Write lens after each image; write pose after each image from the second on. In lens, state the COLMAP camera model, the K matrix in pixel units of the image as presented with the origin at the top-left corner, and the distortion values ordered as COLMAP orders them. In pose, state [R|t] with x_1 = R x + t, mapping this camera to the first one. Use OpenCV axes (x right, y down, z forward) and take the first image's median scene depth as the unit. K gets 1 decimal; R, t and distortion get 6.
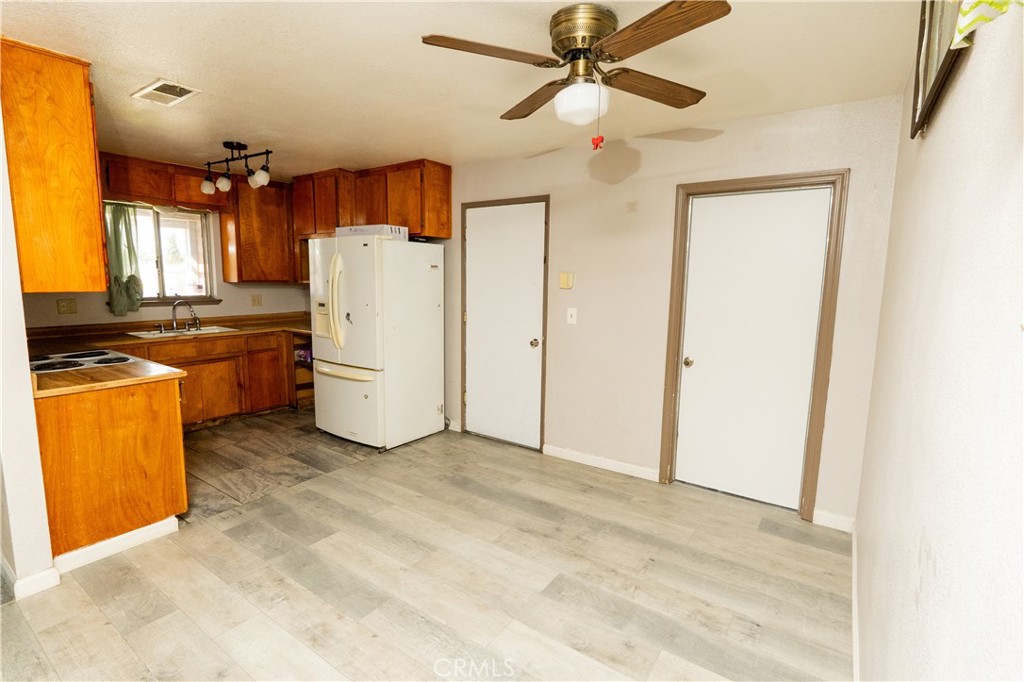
lens RADIAL K [[479.1, 0, 510.9], [0, 479.1, 343.1], [0, 0, 1]] dist [-0.012520, 0.005945]
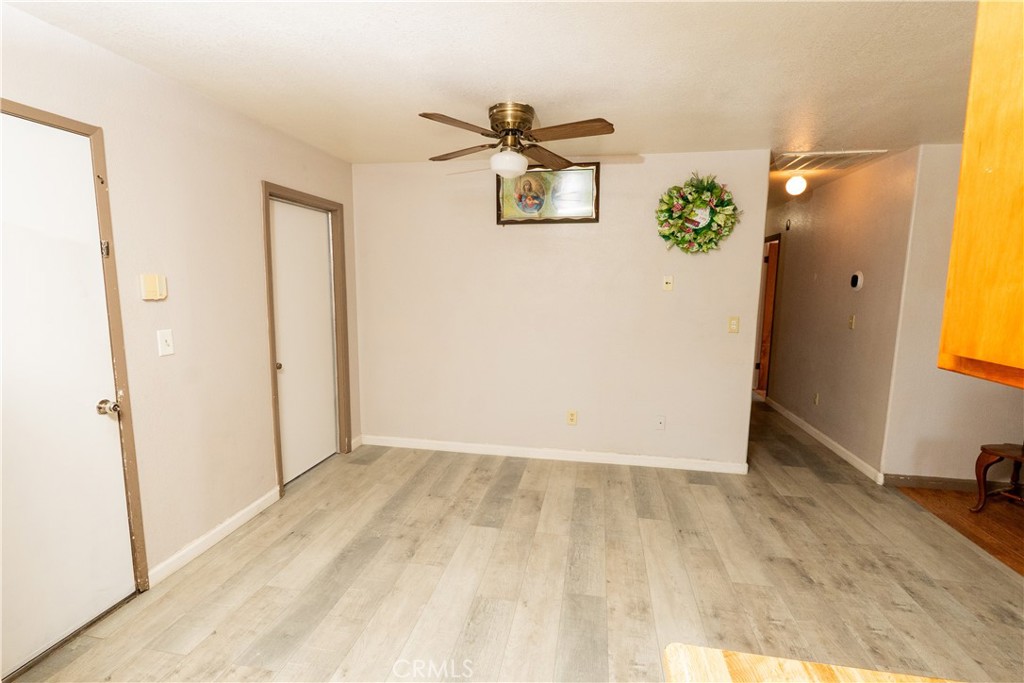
lens RADIAL K [[479.1, 0, 510.9], [0, 479.1, 343.6], [0, 0, 1]] dist [-0.012520, 0.005945]
pose [[-0.414124, -0.136826, 0.899878, -0.595323], [0.111546, 0.973556, 0.199362, -0.123025], [-0.903360, 0.182939, -0.387911, 0.789949]]
